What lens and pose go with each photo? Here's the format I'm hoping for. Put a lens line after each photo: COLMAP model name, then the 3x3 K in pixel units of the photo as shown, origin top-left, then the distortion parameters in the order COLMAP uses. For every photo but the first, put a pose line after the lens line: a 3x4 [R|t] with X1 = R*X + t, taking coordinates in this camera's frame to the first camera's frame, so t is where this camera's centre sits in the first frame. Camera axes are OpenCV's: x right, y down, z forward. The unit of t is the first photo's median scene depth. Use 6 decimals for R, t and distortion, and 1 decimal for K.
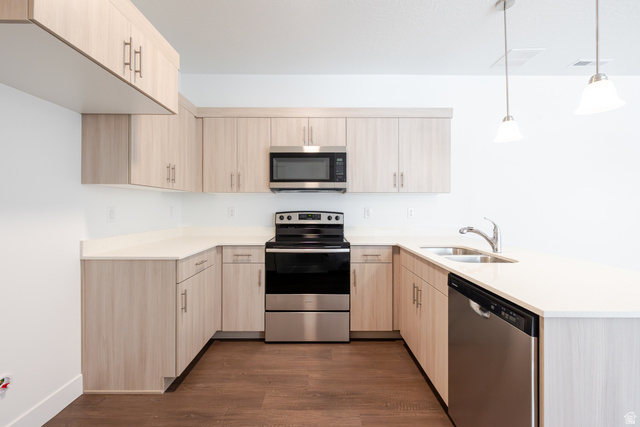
lens RADIAL K [[284.7, 0, 318.6], [0, 284.7, 208.7], [0, 0, 1]] dist [0.000485, 0.000378]
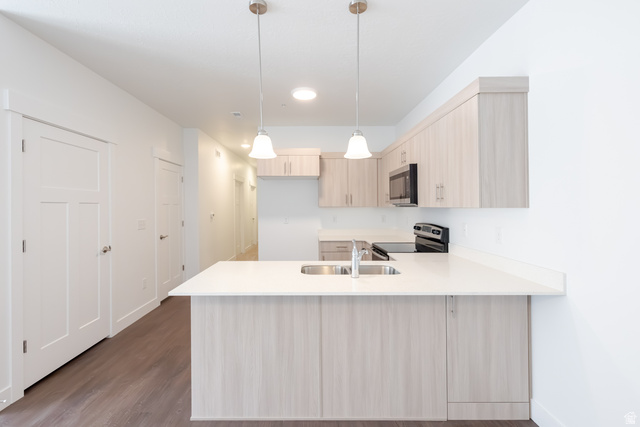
lens RADIAL K [[284.7, 0, 318.6], [0, 284.7, 208.7], [0, 0, 1]] dist [0.000485, 0.000378]
pose [[0.014598, 0.003002, -0.999889, 1.120172], [-0.001471, 0.999994, 0.002981, -0.054687], [0.999892, 0.001427, 0.014603, 0.630531]]
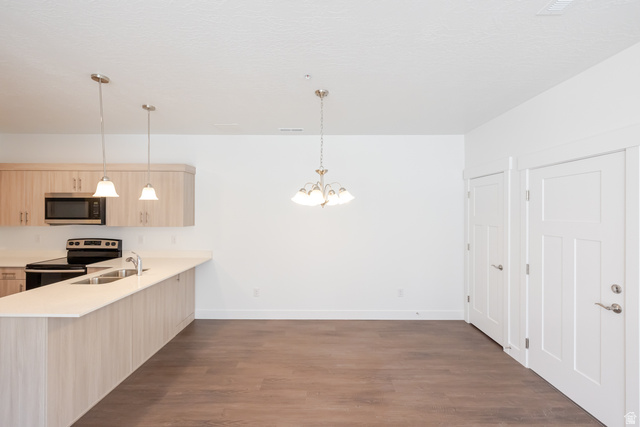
lens RADIAL K [[284.7, 0, 318.6], [0, 284.7, 208.7], [0, 0, 1]] dist [0.000485, 0.000378]
pose [[0.999979, 0.004196, -0.004907, 1.113047], [-0.004266, 0.999888, -0.014347, -0.126274], [0.004846, 0.014367, 0.999885, -0.345241]]
